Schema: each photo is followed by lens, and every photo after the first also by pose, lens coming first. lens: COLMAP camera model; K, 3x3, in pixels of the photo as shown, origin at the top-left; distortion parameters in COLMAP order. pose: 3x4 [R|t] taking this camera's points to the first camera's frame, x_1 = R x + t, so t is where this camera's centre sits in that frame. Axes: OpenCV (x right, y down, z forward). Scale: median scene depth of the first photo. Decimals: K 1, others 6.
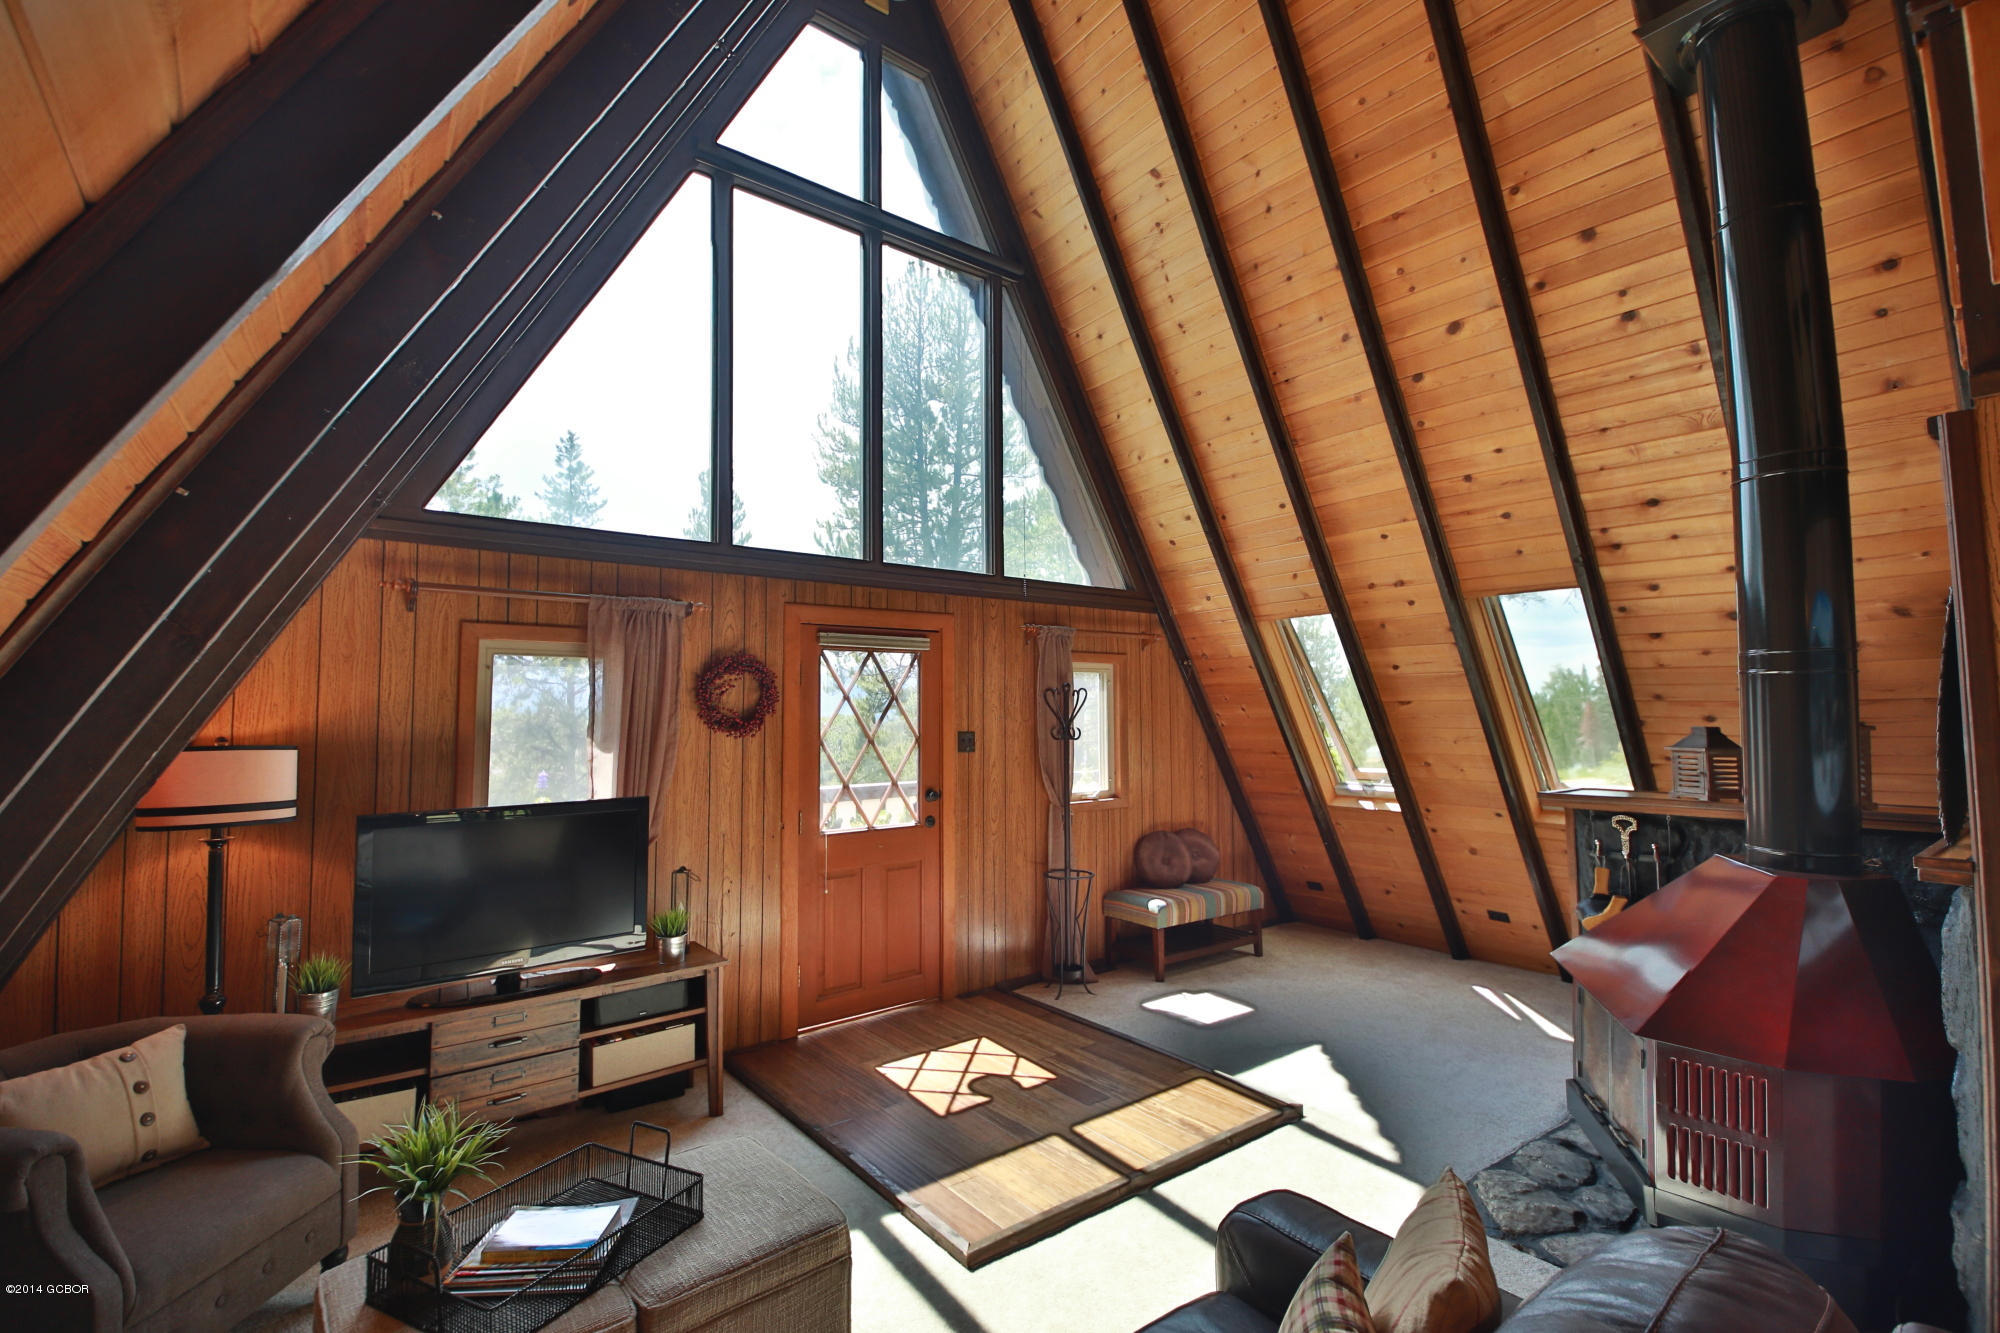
lens RADIAL K [[891.6, 0, 1009.0], [0, 891.6, 634.6], [0, 0, 1]] dist [0.007335, -0.004937]
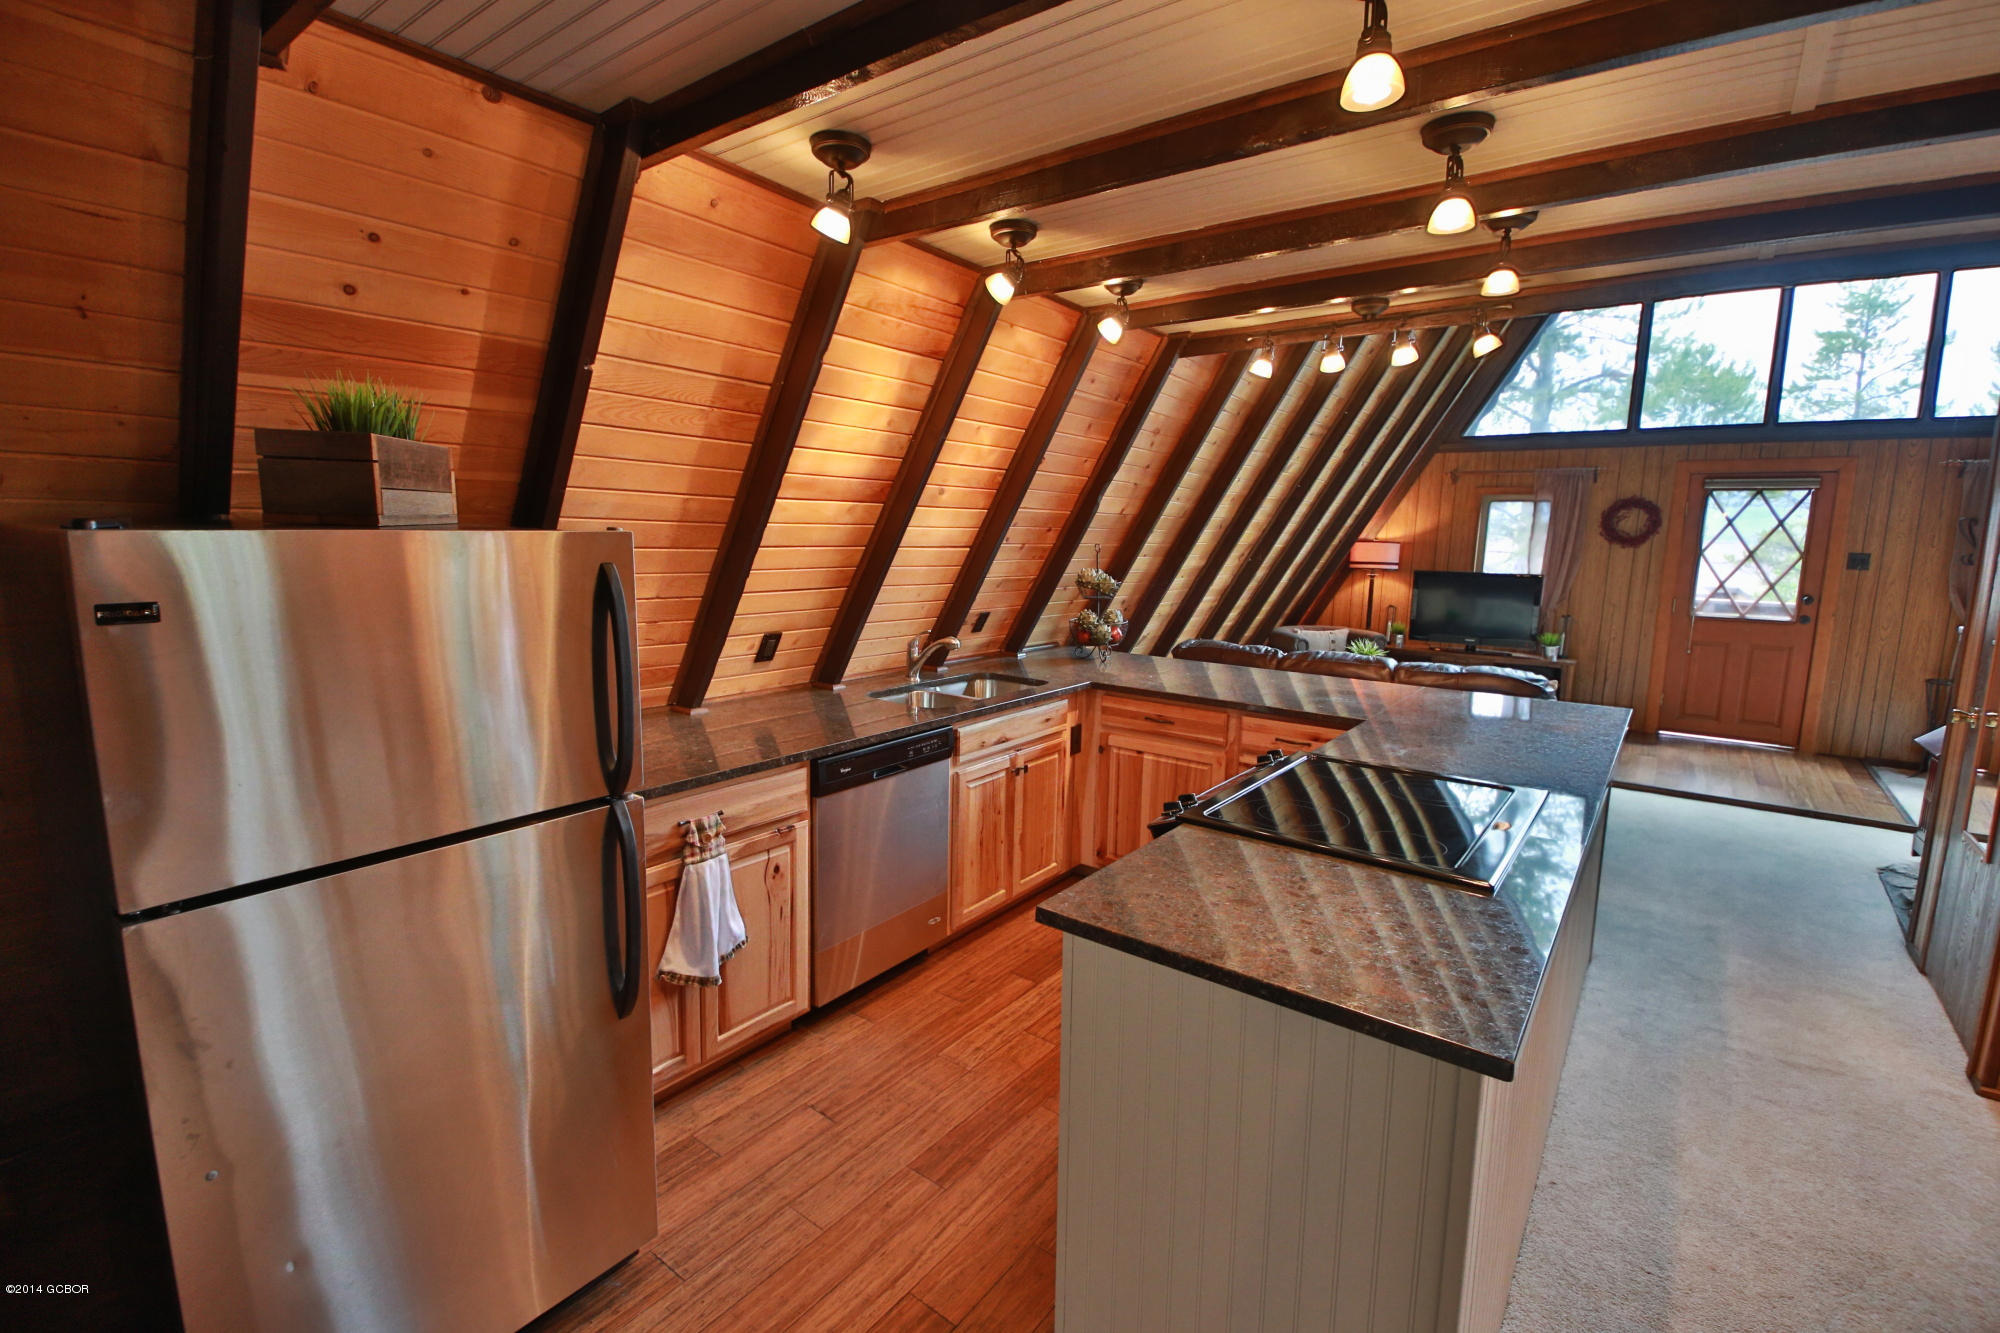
lens RADIAL K [[891.6, 0, 999.4], [0, 891.6, 664.6], [0, 0, 1]] dist [0.007335, -0.004937]
pose [[0.229387, 0.160814, -0.959959, 0.959856], [0.071894, 0.980763, 0.181479, -0.054157], [0.970677, -0.110644, 0.213412, -0.471713]]
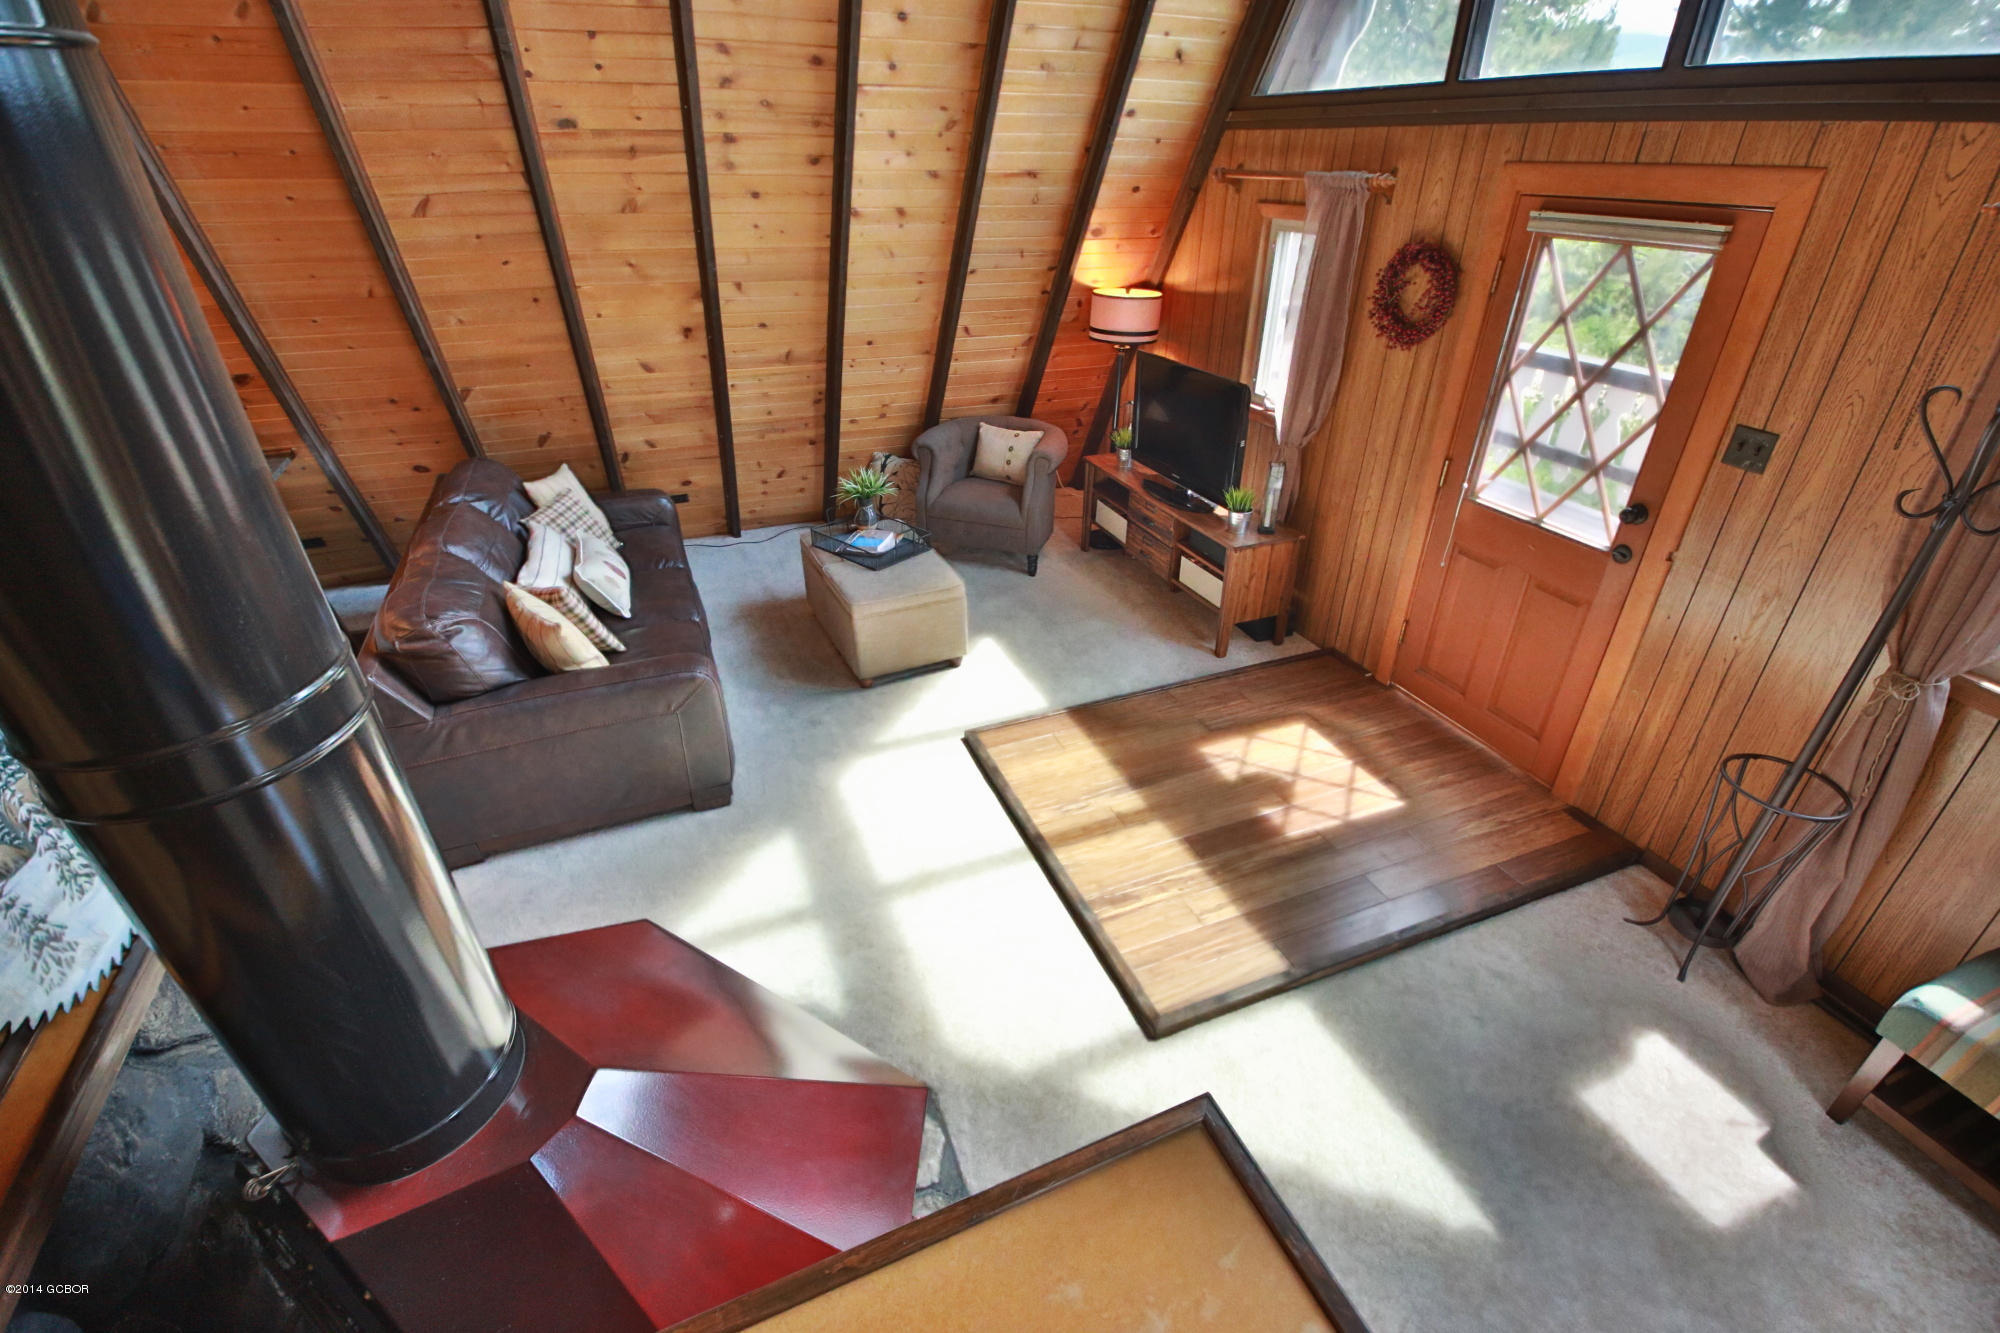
lens RADIAL K [[891.6, 0, 980.9], [0, 891.6, 668.5], [0, 0, 1]] dist [0.007335, -0.004937]
pose [[-0.284766, 0.493153, -0.822015, 0.610173], [0.093642, 0.867728, 0.488138, -0.068619], [0.954012, 0.062030, -0.293279, 0.790036]]
